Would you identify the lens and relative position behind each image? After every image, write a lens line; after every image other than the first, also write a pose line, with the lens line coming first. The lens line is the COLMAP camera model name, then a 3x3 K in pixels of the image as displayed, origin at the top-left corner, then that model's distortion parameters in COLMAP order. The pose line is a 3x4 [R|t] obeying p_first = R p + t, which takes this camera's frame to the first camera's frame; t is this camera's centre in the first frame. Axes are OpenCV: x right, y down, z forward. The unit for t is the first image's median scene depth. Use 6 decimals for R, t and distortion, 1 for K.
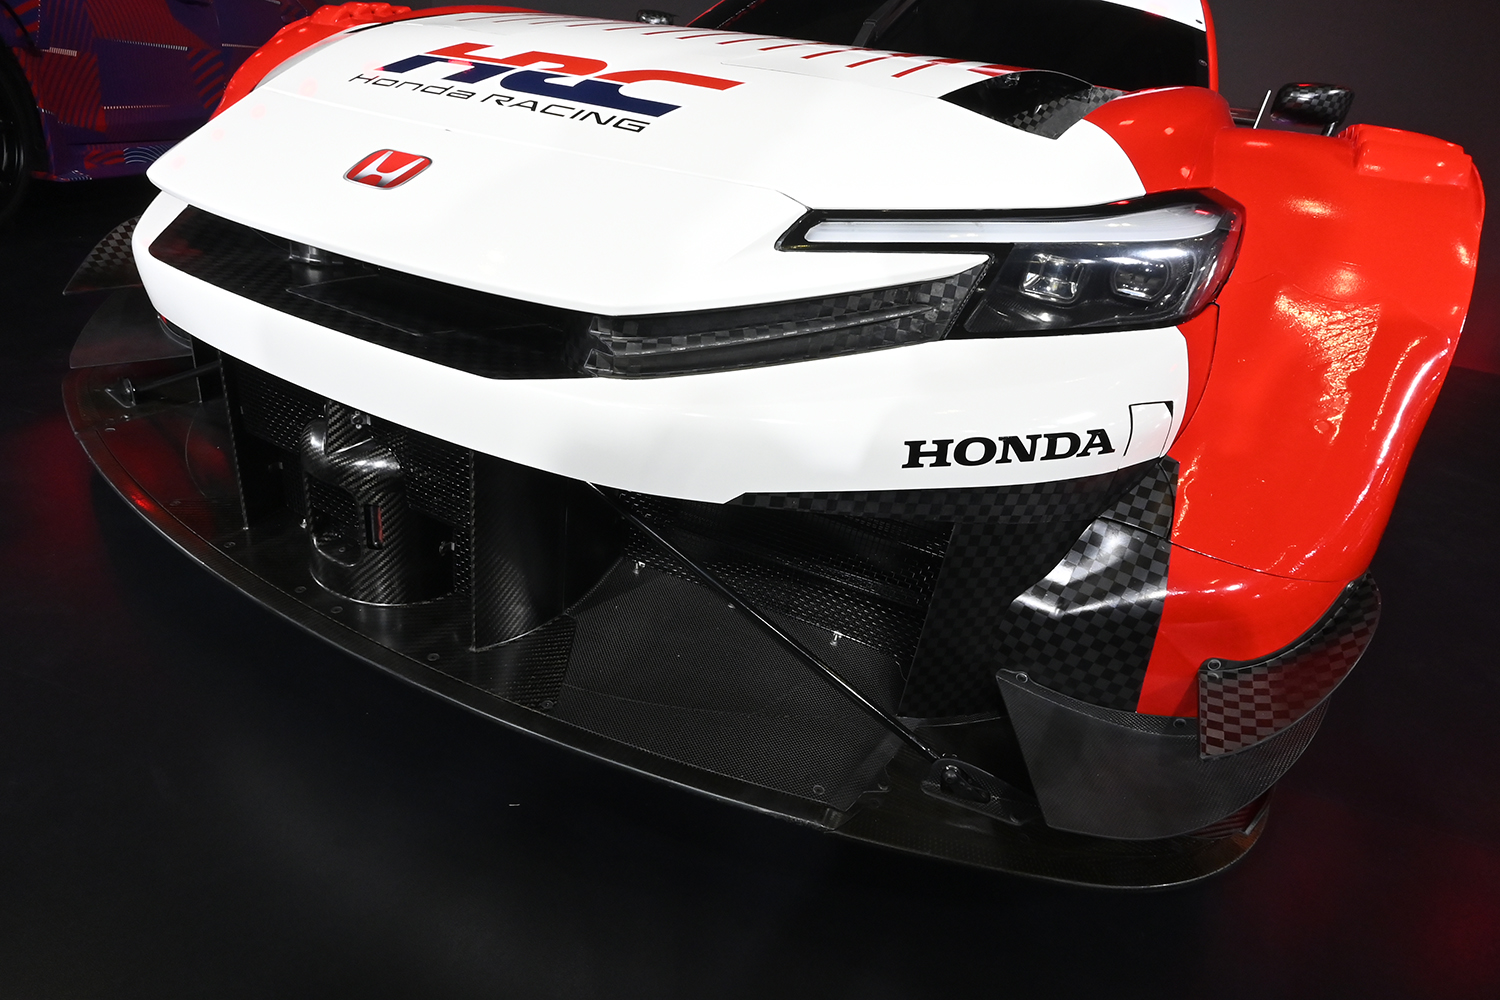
lens RADIAL K [[747.6, 0, 750.3], [0, 747.6, 499.0], [0, 0, 1]] dist [-0.006051, -0.000037]
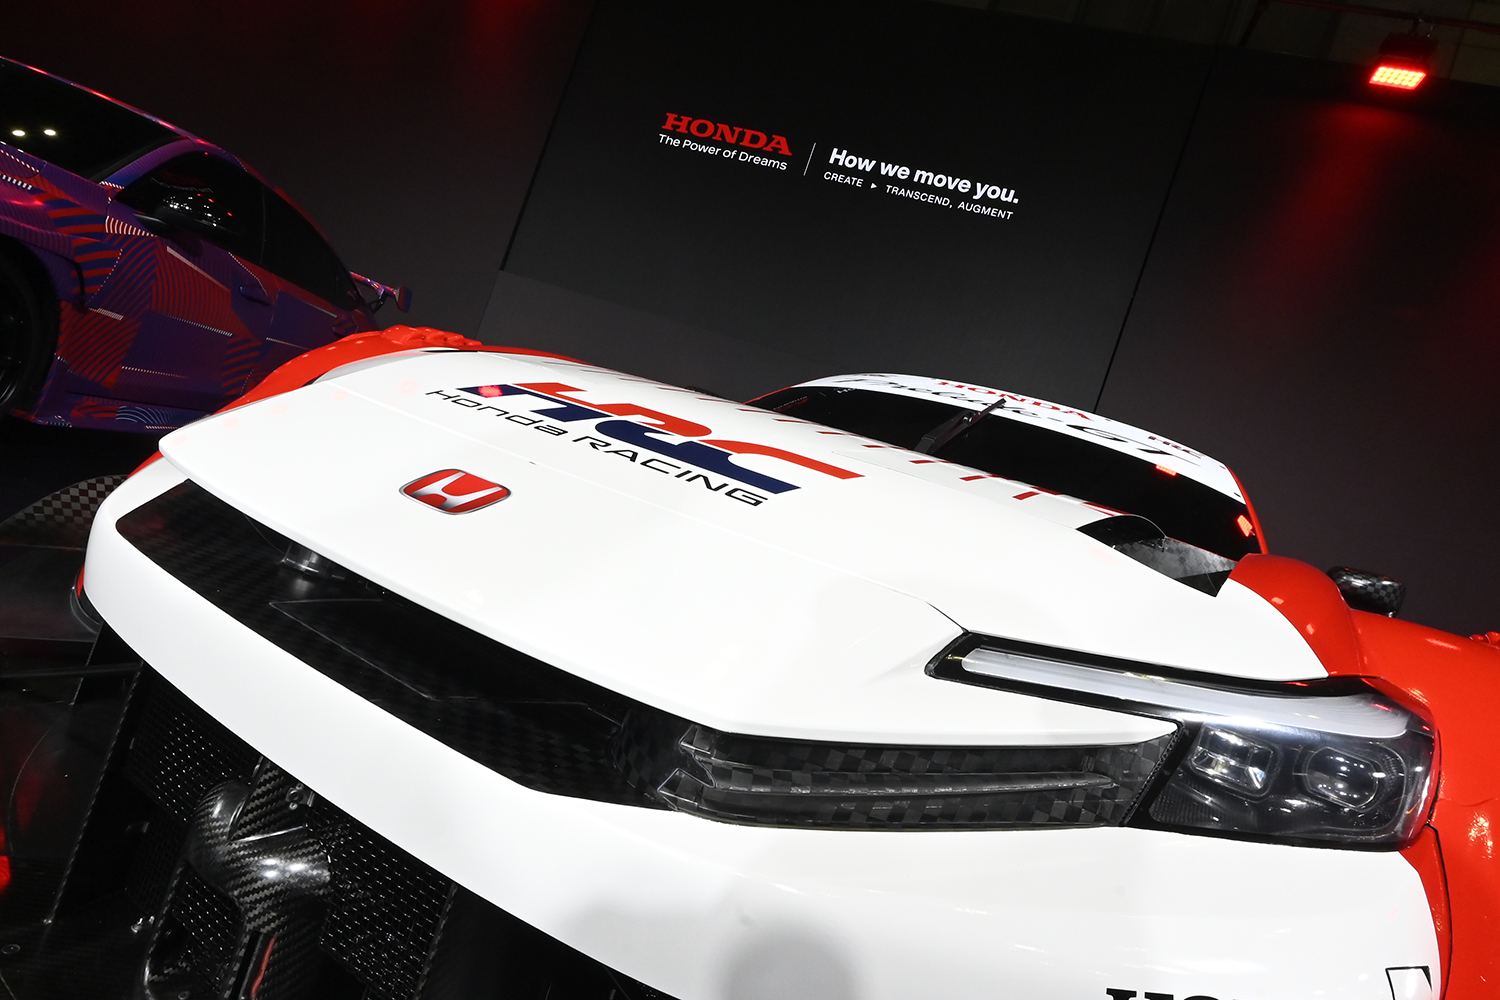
lens RADIAL K [[821.2, 0, 750.2], [0, 821.2, 493.1], [0, 0, 1]] dist [-0.005181, -0.002849]
pose [[0.983693, 0.179119, 0.016237, -0.174764], [-0.152197, 0.877134, -0.455492, -0.072834], [-0.095829, 0.445593, 0.890092, 0.152018]]
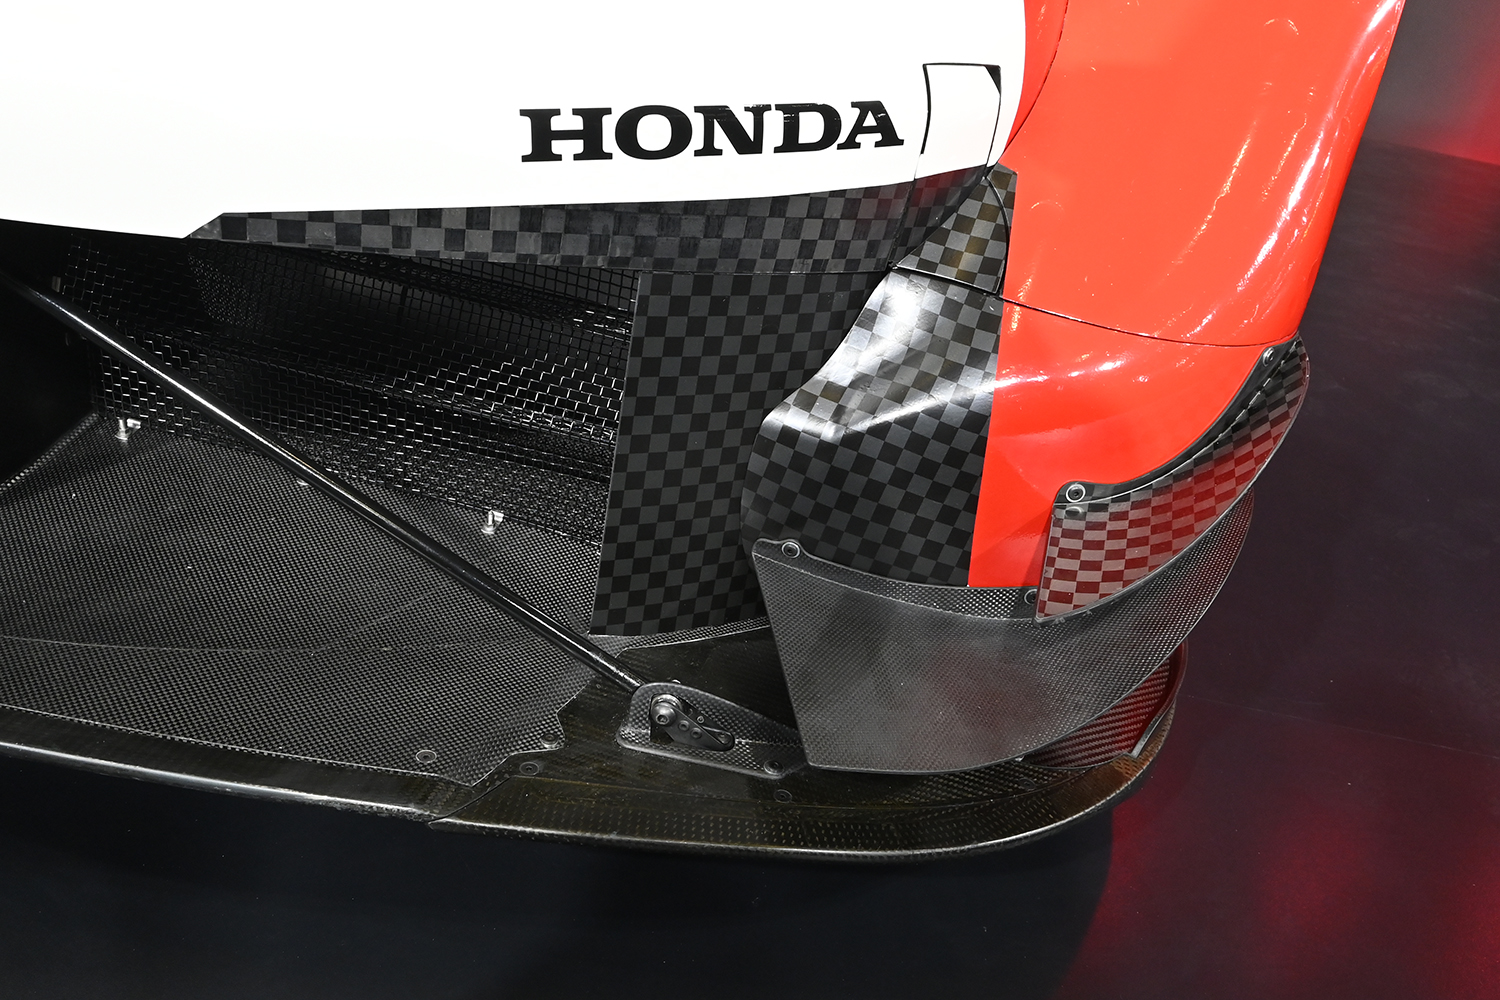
lens RADIAL K [[1186.3, 0, 756.4], [0, 1186.3, 499.8], [0, 0, 1]] dist [-0.007550, 0.006434]
pose [[0.978737, -0.069947, 0.192825, 0.163445], [0.056835, 0.995732, 0.072722, 0.134682], [-0.197088, -0.060217, 0.978535, 0.081323]]
